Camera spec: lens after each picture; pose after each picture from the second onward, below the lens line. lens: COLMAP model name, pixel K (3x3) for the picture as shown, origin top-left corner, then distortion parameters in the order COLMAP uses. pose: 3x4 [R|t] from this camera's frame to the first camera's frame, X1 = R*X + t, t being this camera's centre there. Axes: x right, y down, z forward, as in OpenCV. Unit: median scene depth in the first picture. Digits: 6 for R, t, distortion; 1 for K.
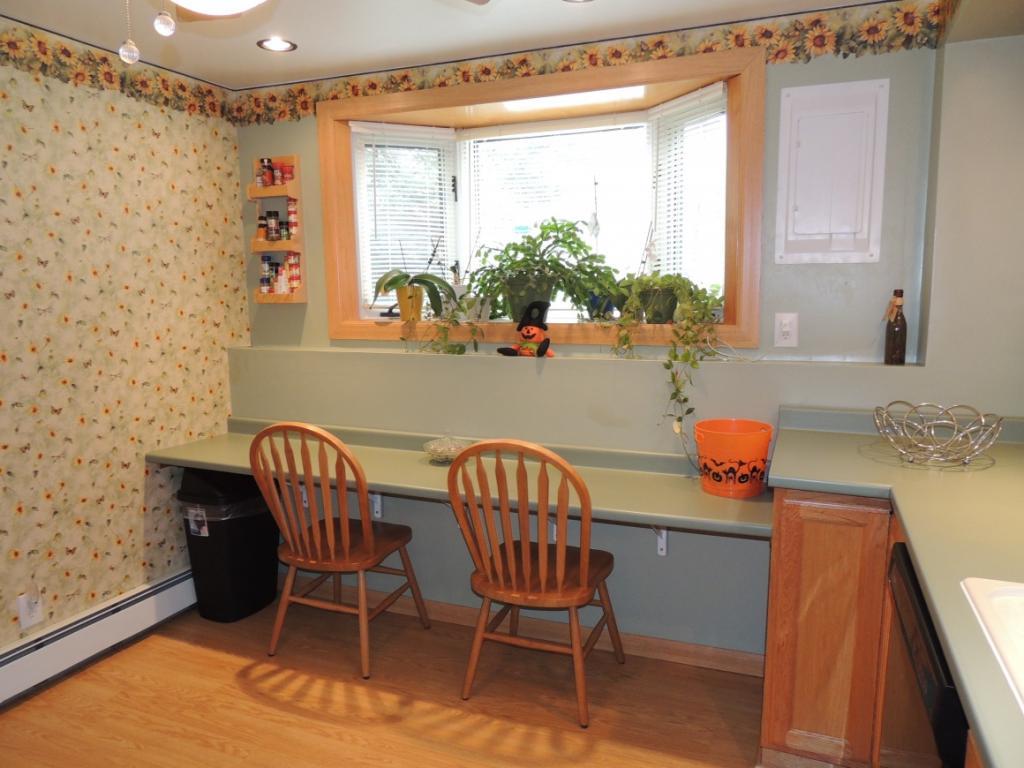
lens RADIAL K [[728.7, 0, 506.2], [0, 728.7, 381.3], [0, 0, 1]] dist [-0.005218, -0.013943]
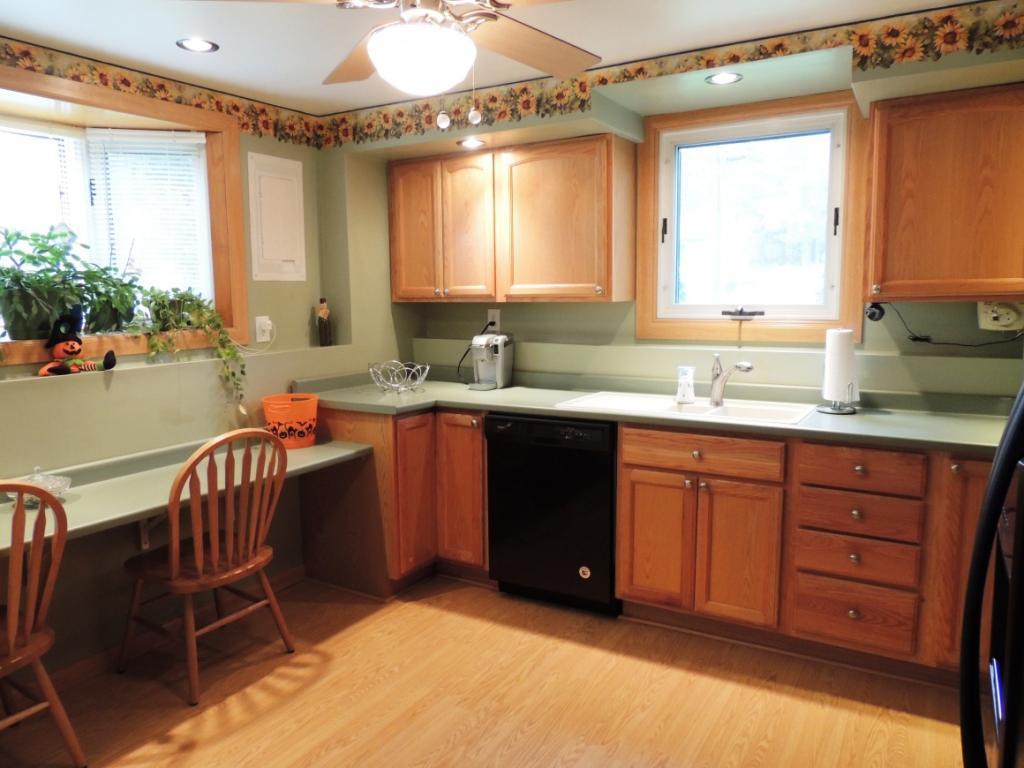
lens RADIAL K [[728.7, 0, 512.8], [0, 728.7, 384.4], [0, 0, 1]] dist [-0.005218, -0.013943]
pose [[0.150454, -0.115433, 0.981855, -0.939953], [0.147951, 0.984604, 0.093085, -0.028070], [-0.977484, 0.131261, 0.165216, 0.352452]]
